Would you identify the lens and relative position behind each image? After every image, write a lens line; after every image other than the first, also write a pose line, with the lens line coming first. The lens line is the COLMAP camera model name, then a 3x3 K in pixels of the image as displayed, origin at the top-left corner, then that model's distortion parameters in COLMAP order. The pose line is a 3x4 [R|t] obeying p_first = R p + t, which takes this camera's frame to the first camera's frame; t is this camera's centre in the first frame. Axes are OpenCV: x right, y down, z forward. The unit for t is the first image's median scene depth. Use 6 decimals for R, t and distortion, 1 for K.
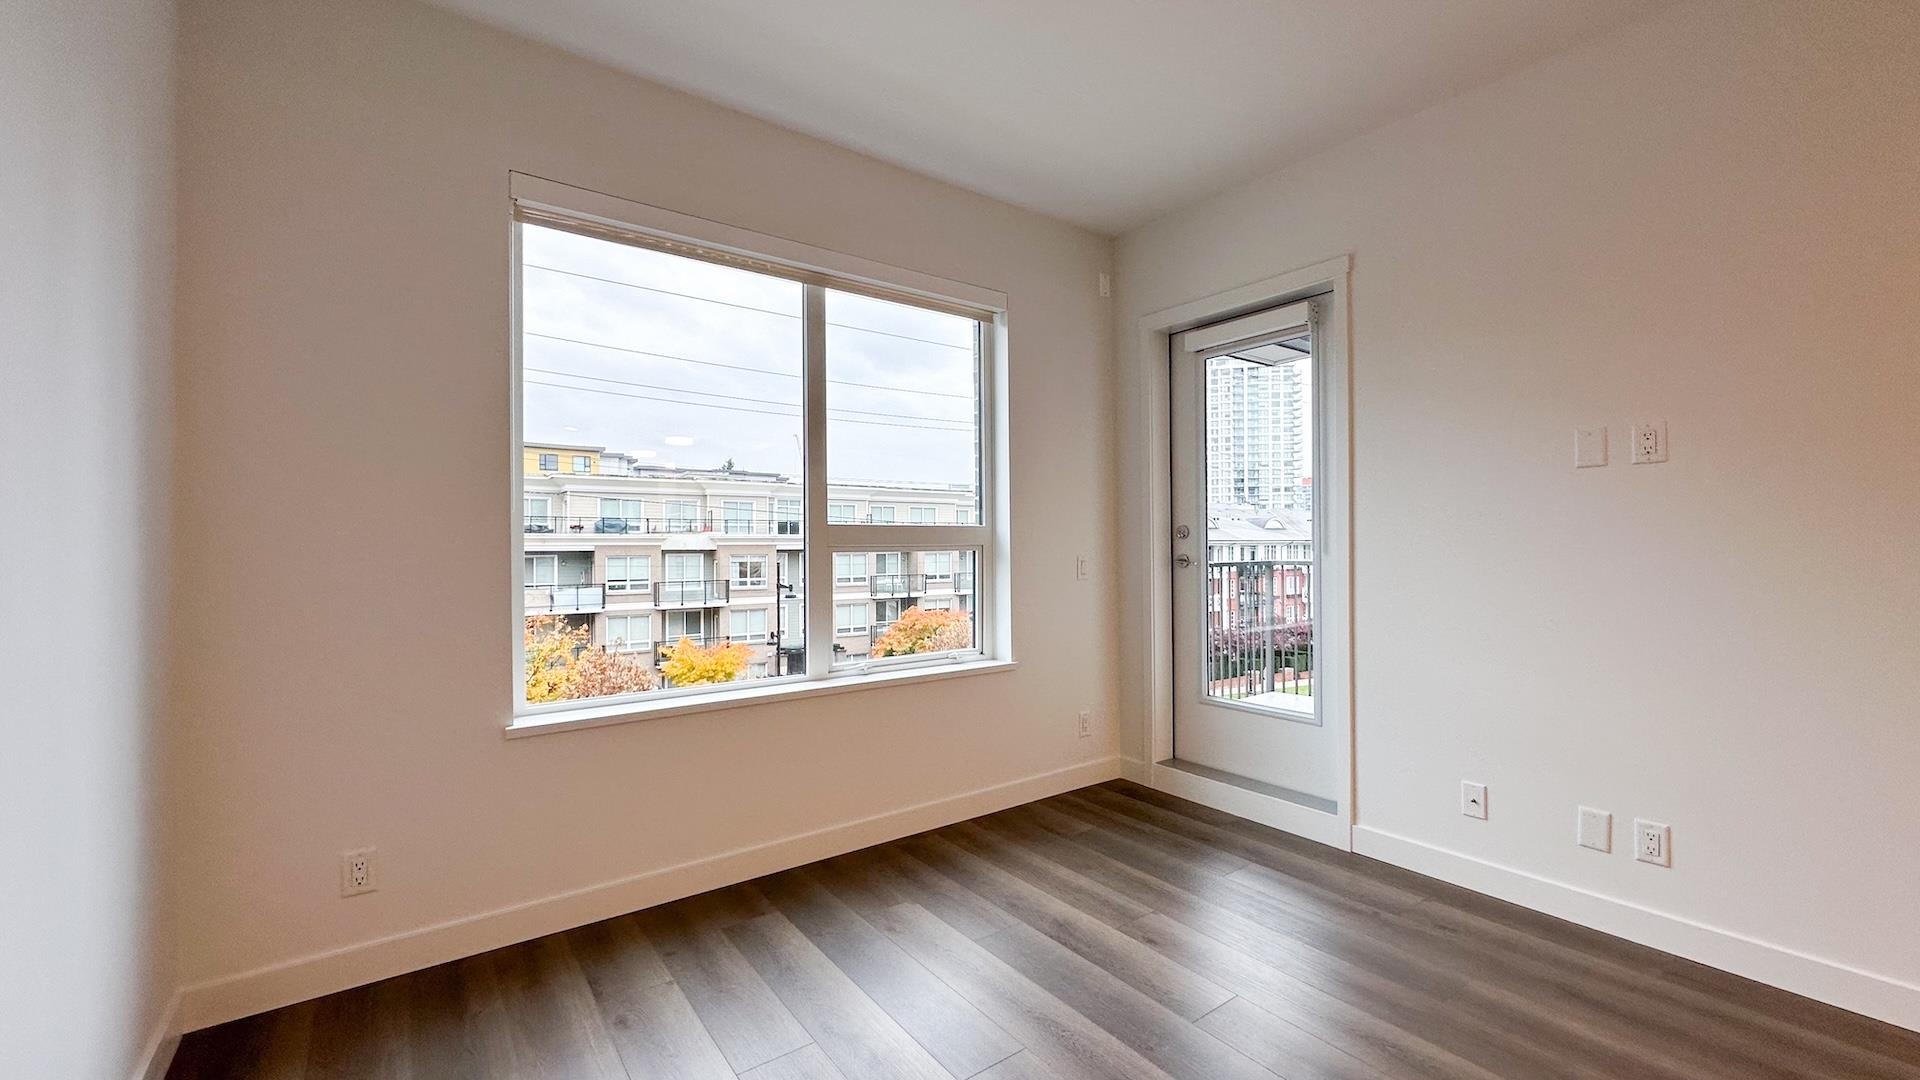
lens RADIAL K [[763.7, 0, 964.1], [0, 763.7, 539.6], [0, 0, 1]] dist [-0.002709, 0.000359]
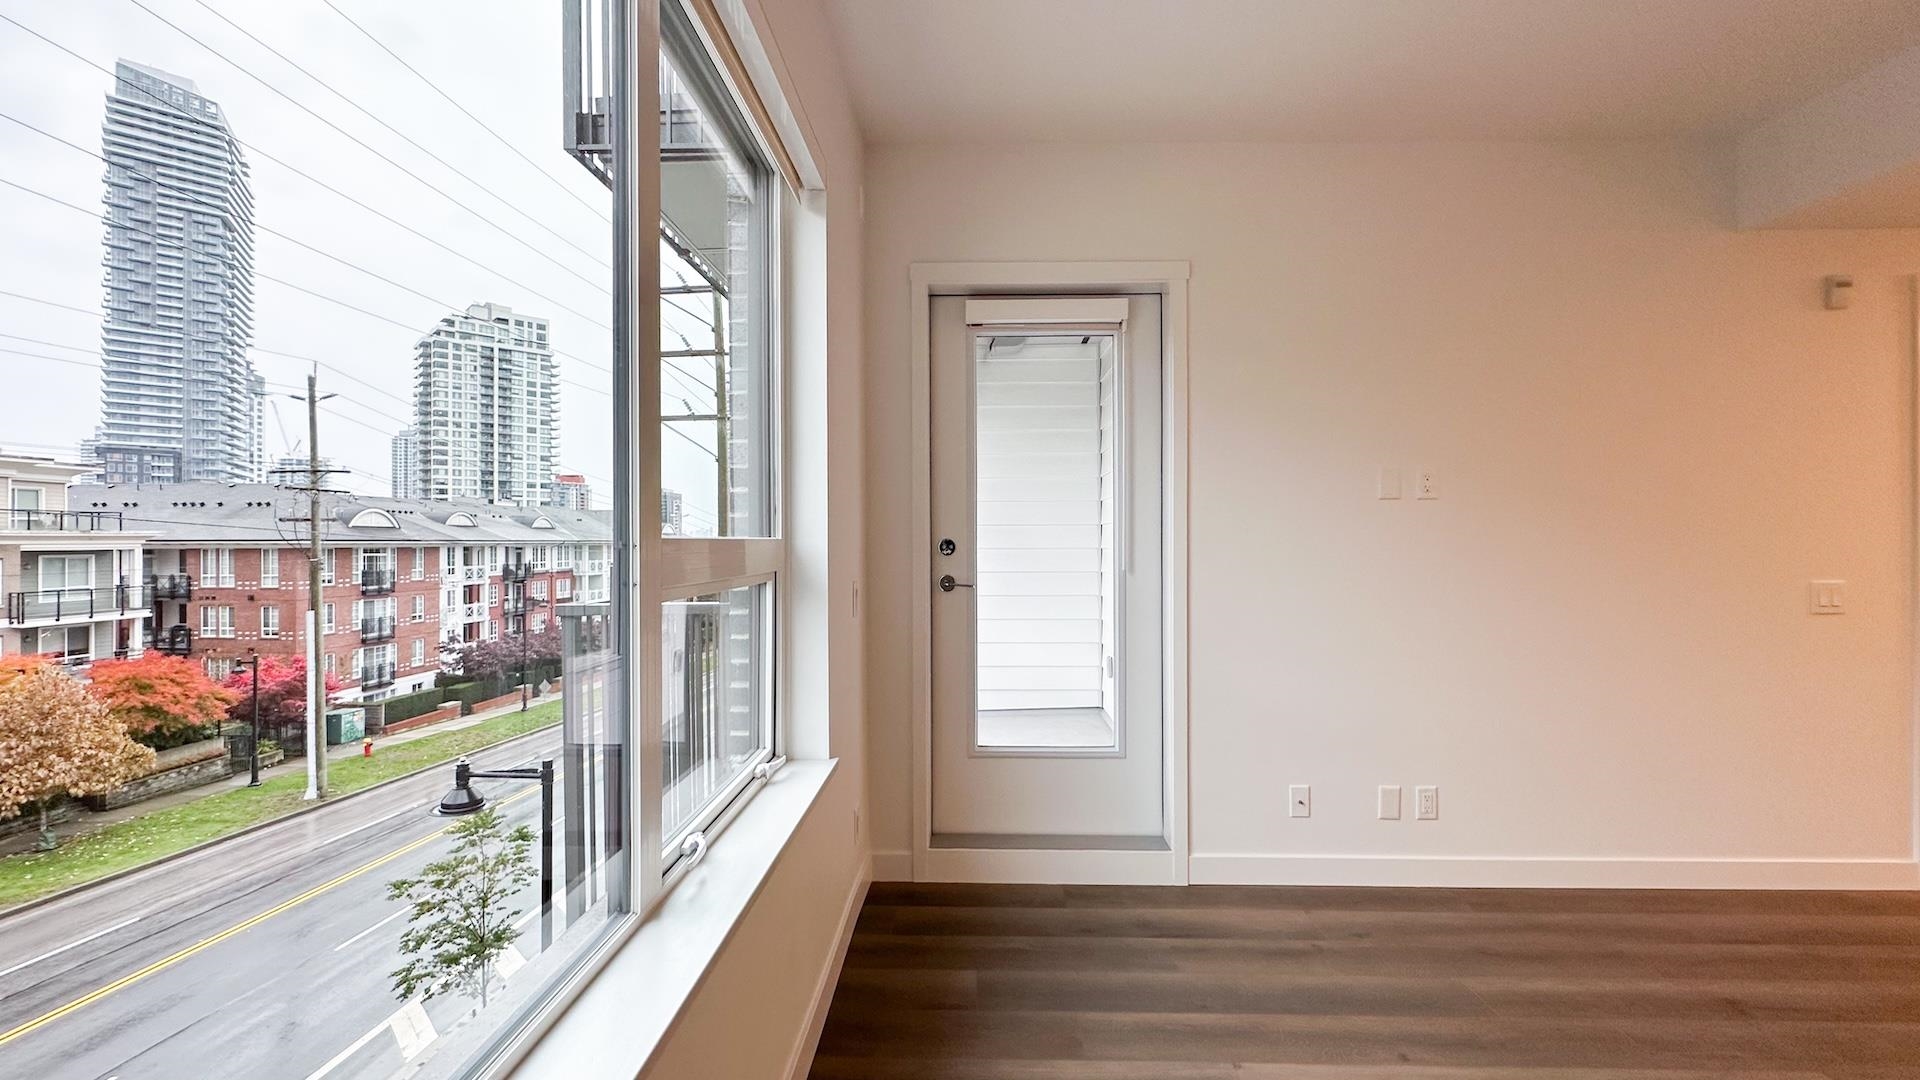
lens RADIAL K [[763.7, 0, 963.6], [0, 763.7, 541.5], [0, 0, 1]] dist [-0.002709, 0.000359]
pose [[0.615263, 0.003219, 0.788315, -0.031974], [-0.005935, 0.999982, 0.000549, -0.001585], [-0.788299, -0.005017, 0.615271, 0.047725]]
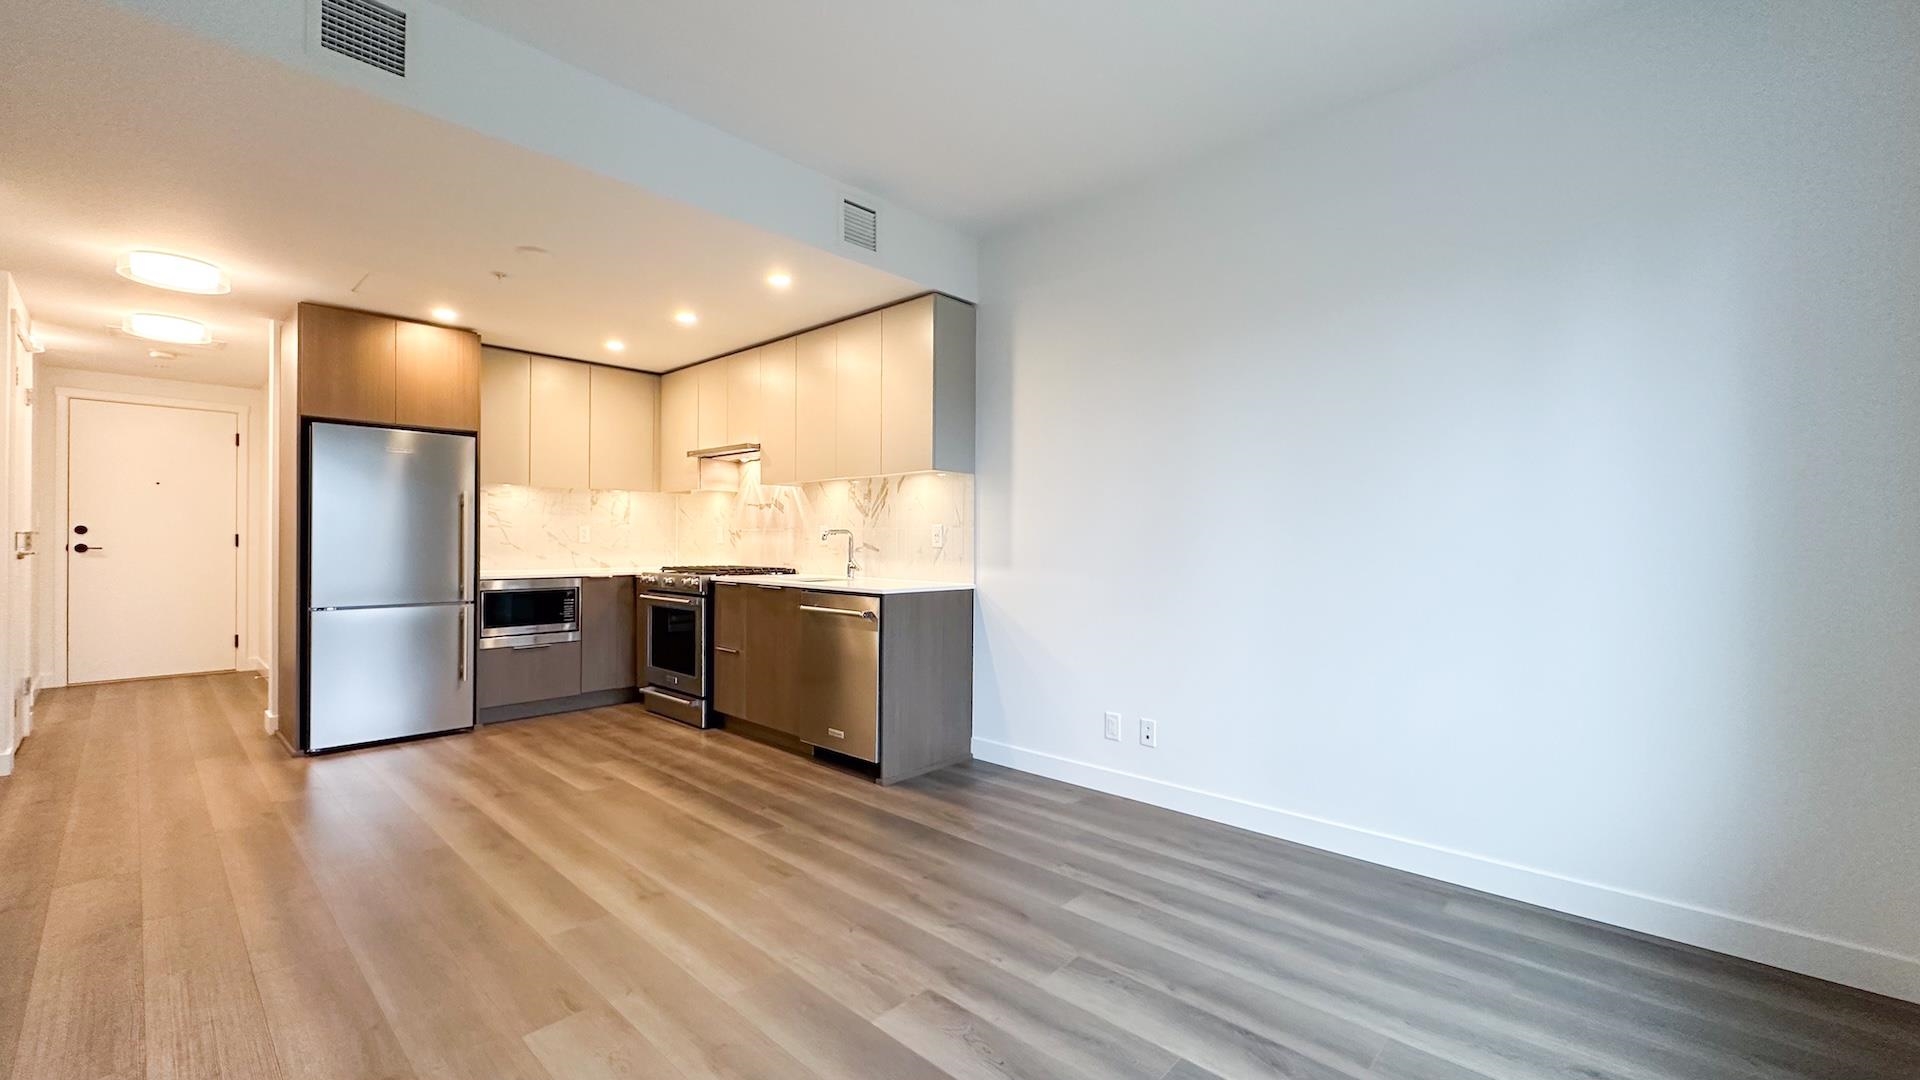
lens RADIAL K [[763.7, 0, 976.0], [0, 763.7, 534.2], [0, 0, 1]] dist [-0.002709, 0.000359]
pose [[-0.980282, -0.004115, -0.197561, 0.019386], [-0.001251, 0.999892, -0.014623, 0.001792], [0.197600, -0.014087, -0.980181, 0.083785]]
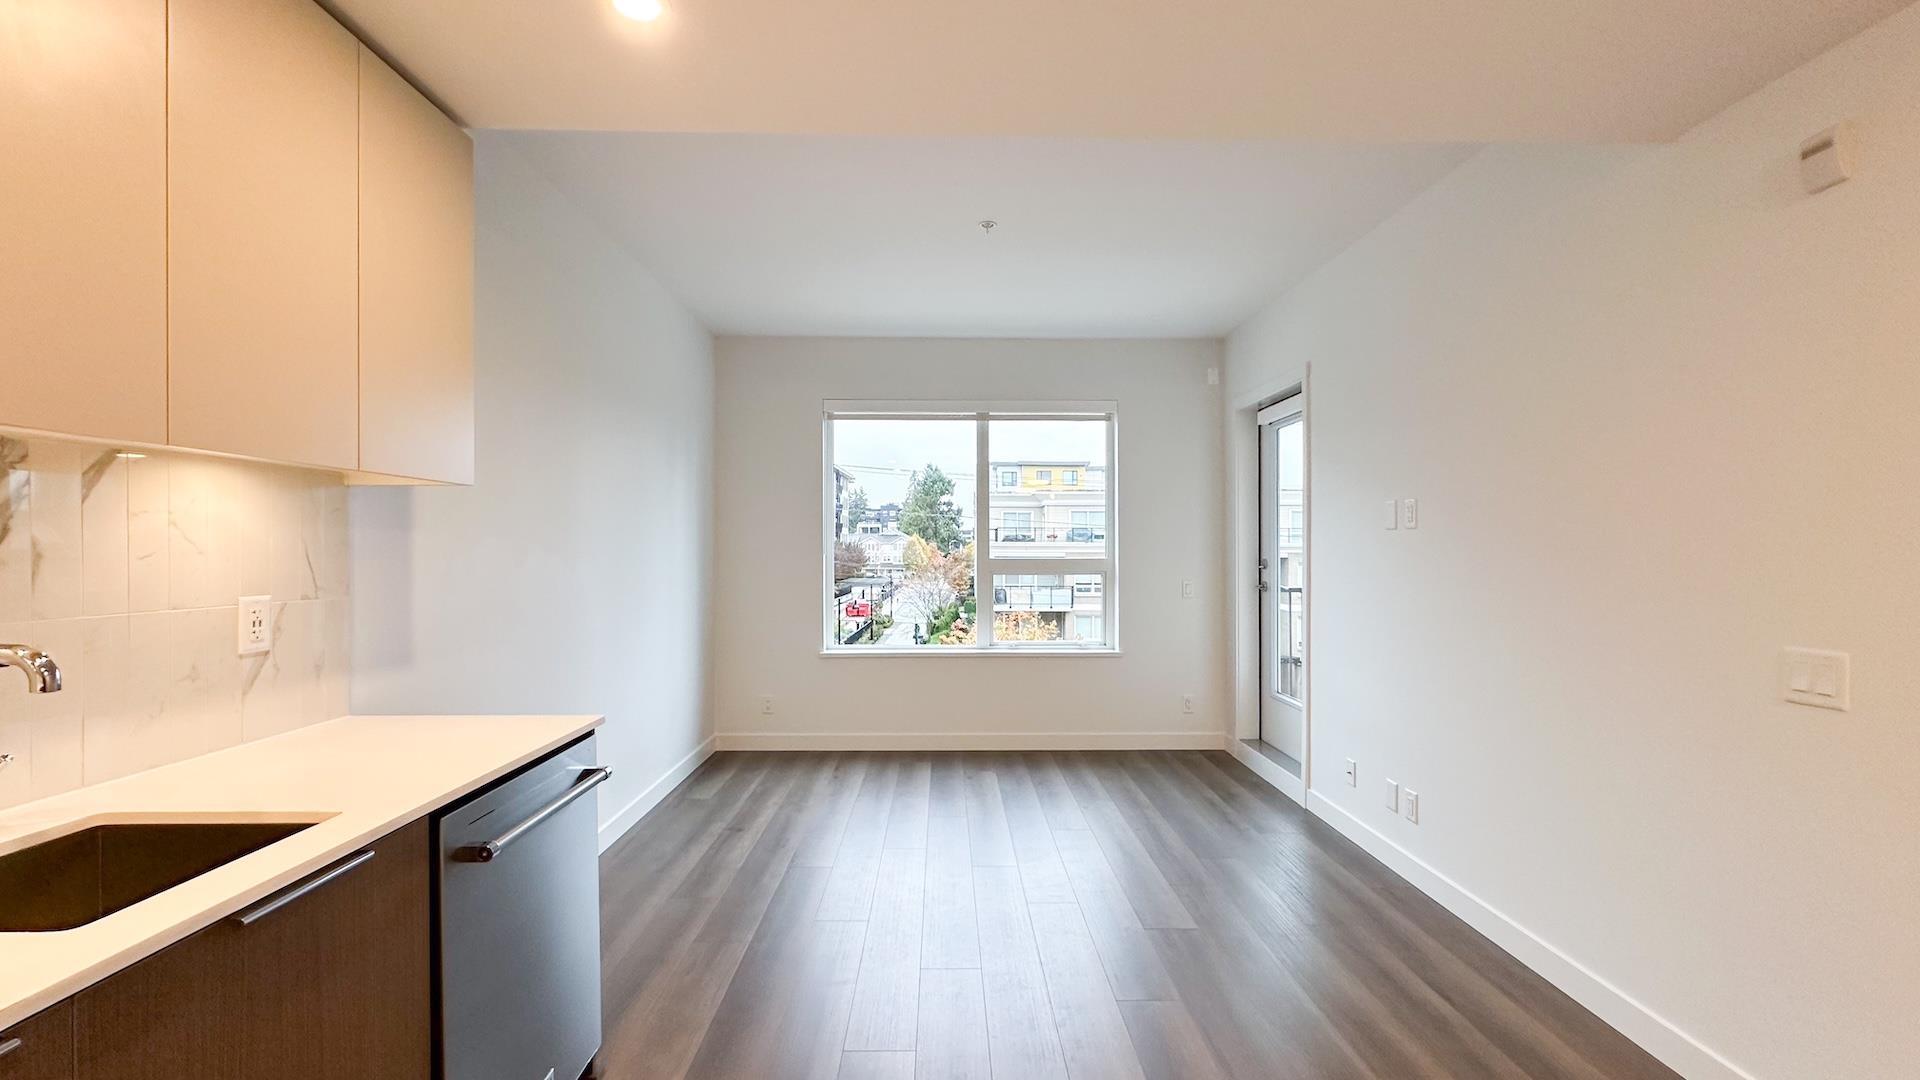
lens RADIAL K [[763.7, 0, 961.8], [0, 763.7, 553.0], [0, 0, 1]] dist [-0.002709, 0.000359]
pose [[0.815974, 0.007835, -0.578036, 0.059301], [-0.002037, 0.999941, 0.010679, -0.004081], [0.578085, -0.007536, 0.815942, -0.033586]]
